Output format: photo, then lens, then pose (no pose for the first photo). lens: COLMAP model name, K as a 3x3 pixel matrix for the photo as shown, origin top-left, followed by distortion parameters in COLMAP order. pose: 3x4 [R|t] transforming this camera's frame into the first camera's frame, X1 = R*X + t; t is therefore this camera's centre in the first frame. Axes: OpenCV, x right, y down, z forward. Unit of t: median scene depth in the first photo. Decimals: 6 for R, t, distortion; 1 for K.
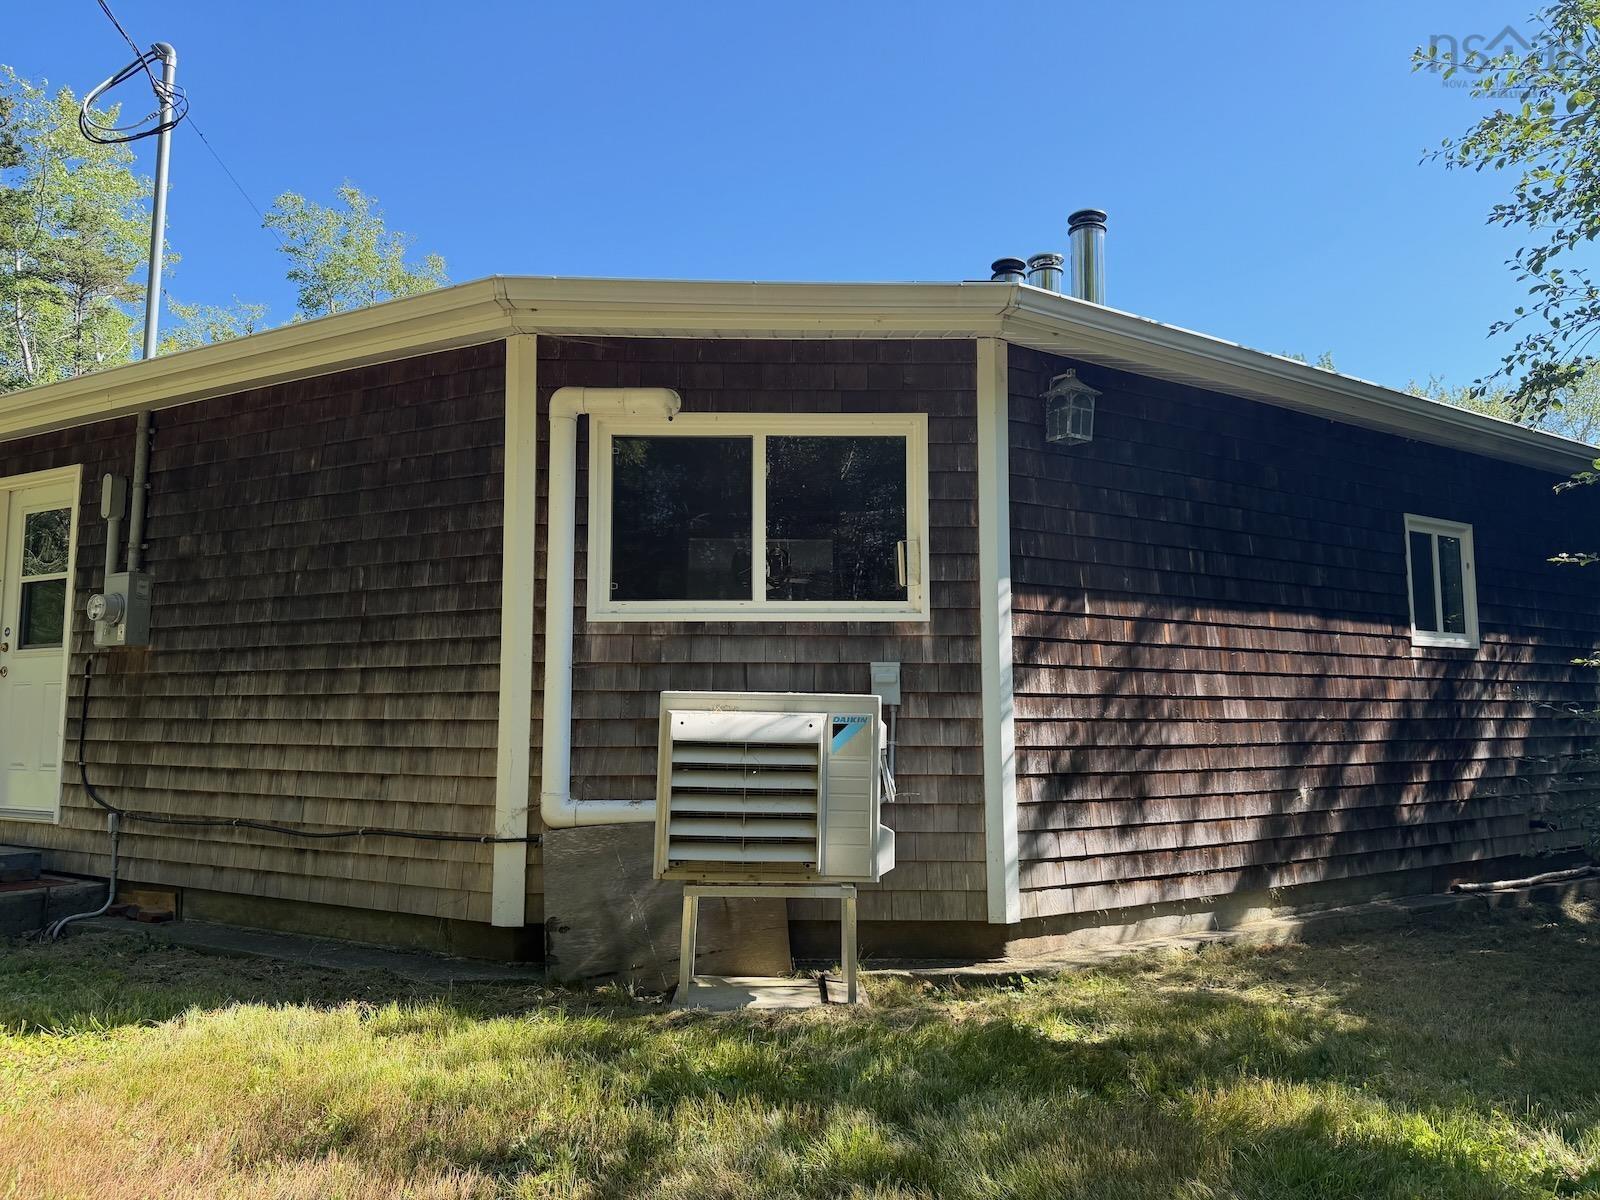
lens RADIAL K [[1123.7, 0, 789.4], [0, 1123.7, 596.6], [0, 0, 1]] dist [0.033072, -0.033460]
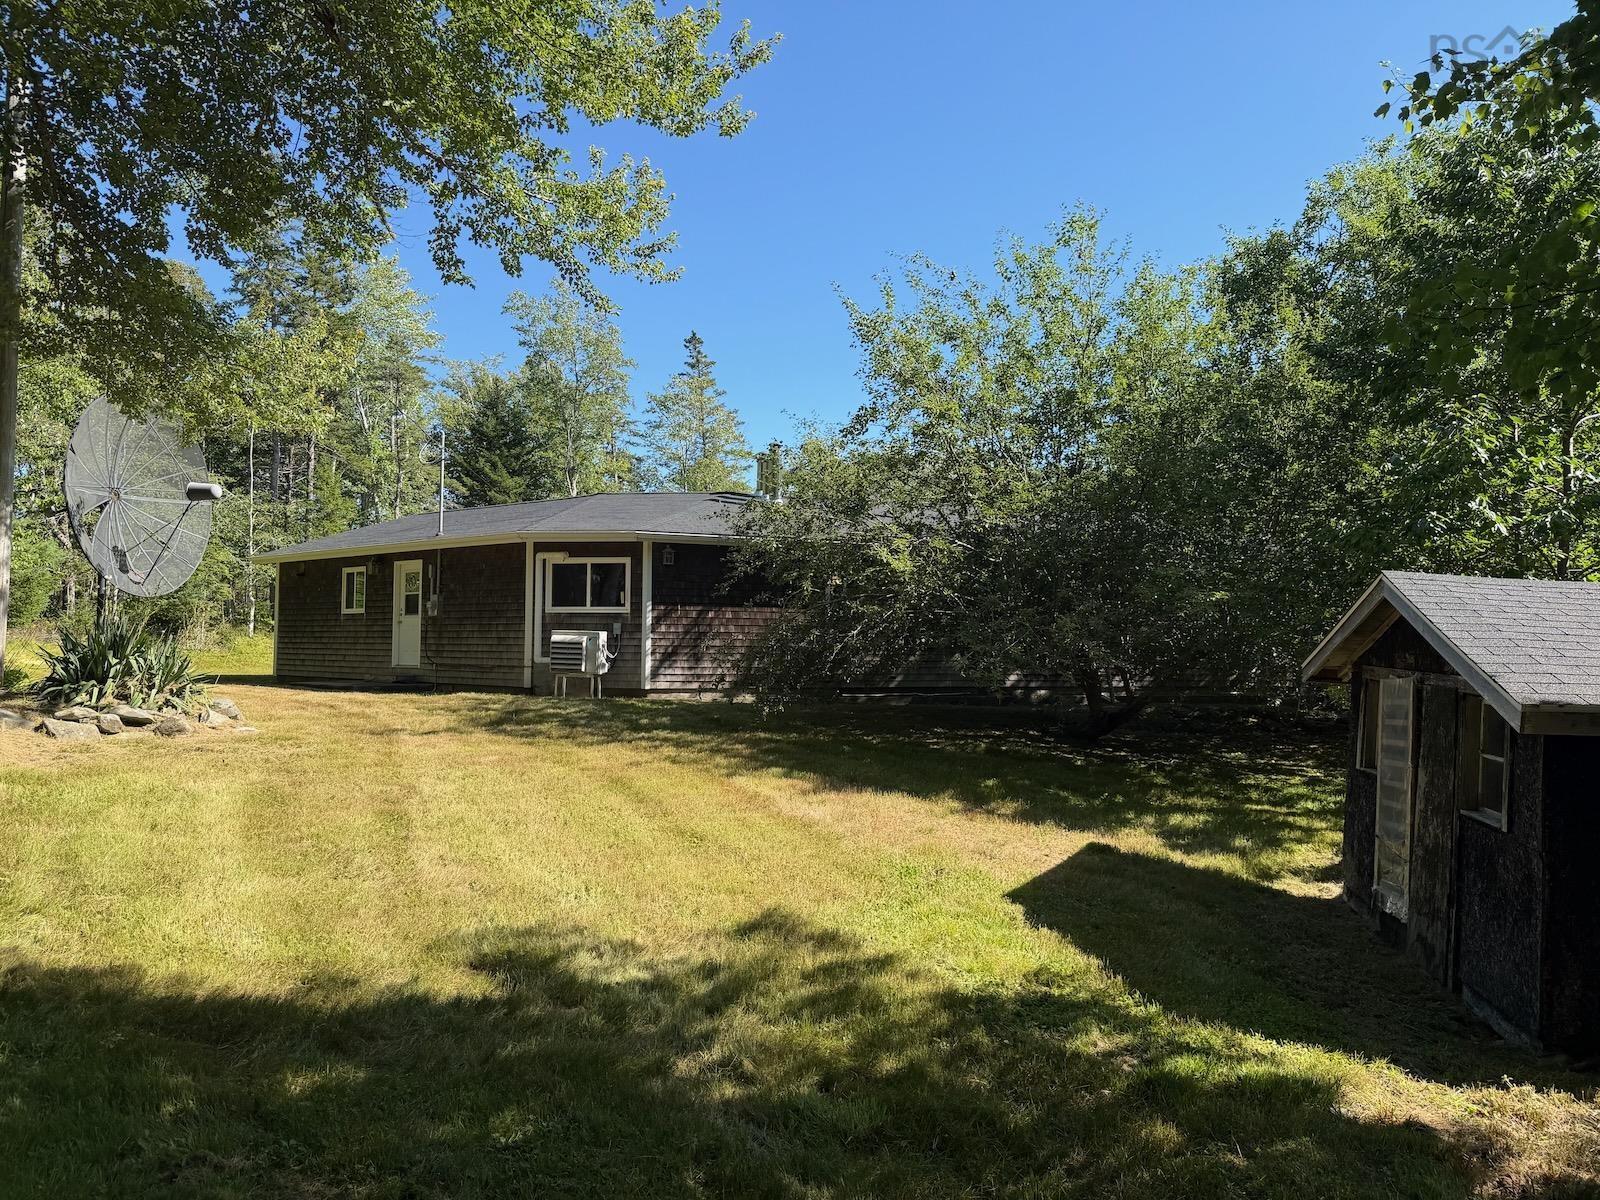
lens RADIAL K [[1123.7, 0, 808.4], [0, 1123.7, 603.6], [0, 0, 1]] dist [0.033072, -0.033460]
pose [[0.981312, 0.001794, -0.192416, 1.423904], [0.011832, 0.997502, 0.069642, -0.262181], [0.192060, -0.070617, 0.978839, -2.571990]]
